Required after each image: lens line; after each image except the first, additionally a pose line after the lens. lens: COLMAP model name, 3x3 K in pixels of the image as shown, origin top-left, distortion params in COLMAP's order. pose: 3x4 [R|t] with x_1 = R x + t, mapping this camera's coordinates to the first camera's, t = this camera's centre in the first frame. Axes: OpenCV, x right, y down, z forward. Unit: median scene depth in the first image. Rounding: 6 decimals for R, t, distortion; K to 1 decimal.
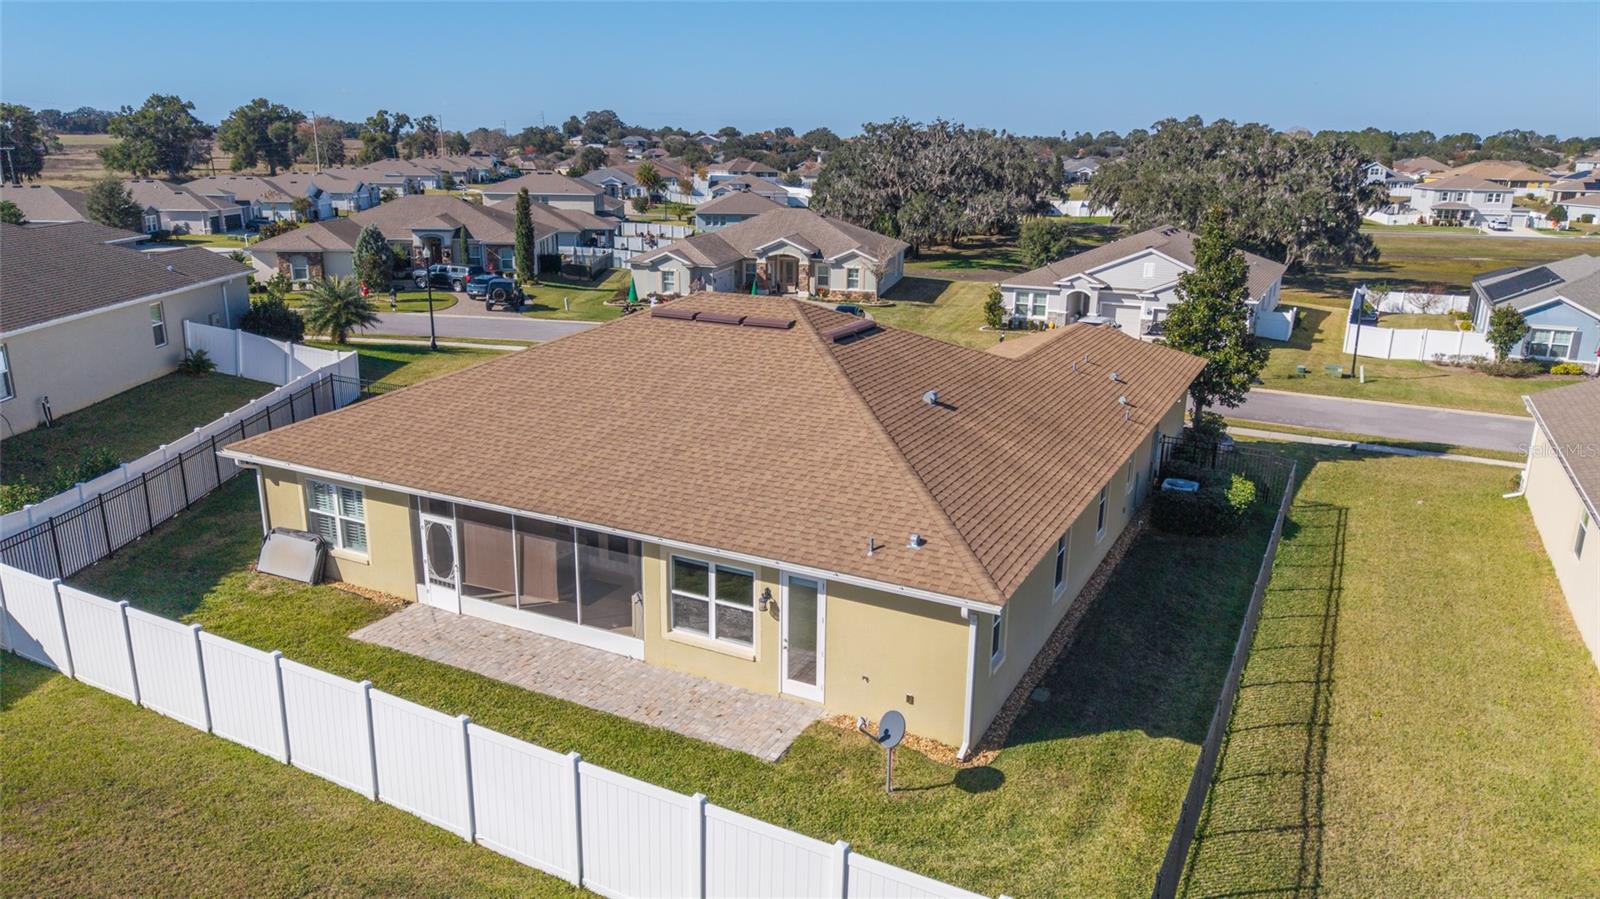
lens RADIAL K [[1076.3, 0, 788.7], [0, 1076.3, 459.4], [0, 0, 1]] dist [0.035169, -0.045446]
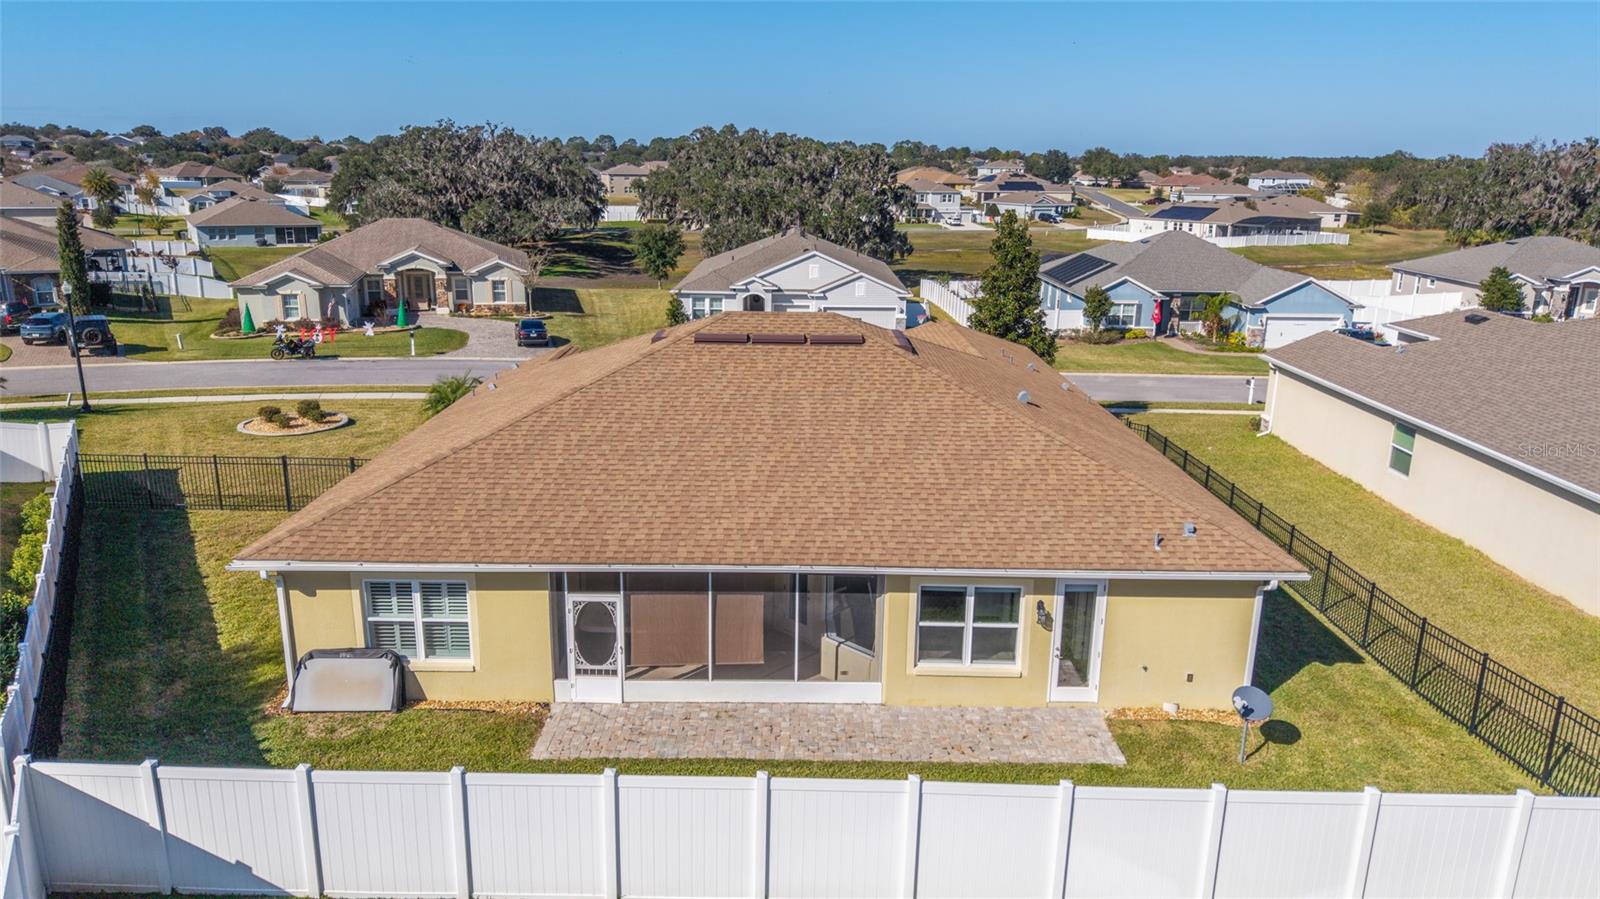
lens RADIAL K [[1076.3, 0, 807.6], [0, 1076.3, 456.1], [0, 0, 1]] dist [0.035169, -0.045446]
pose [[0.884543, -0.120825, 0.450539, -0.196153], [0.123934, 0.992030, 0.022721, -0.018974], [-0.449693, 0.035740, 0.892468, 0.060632]]
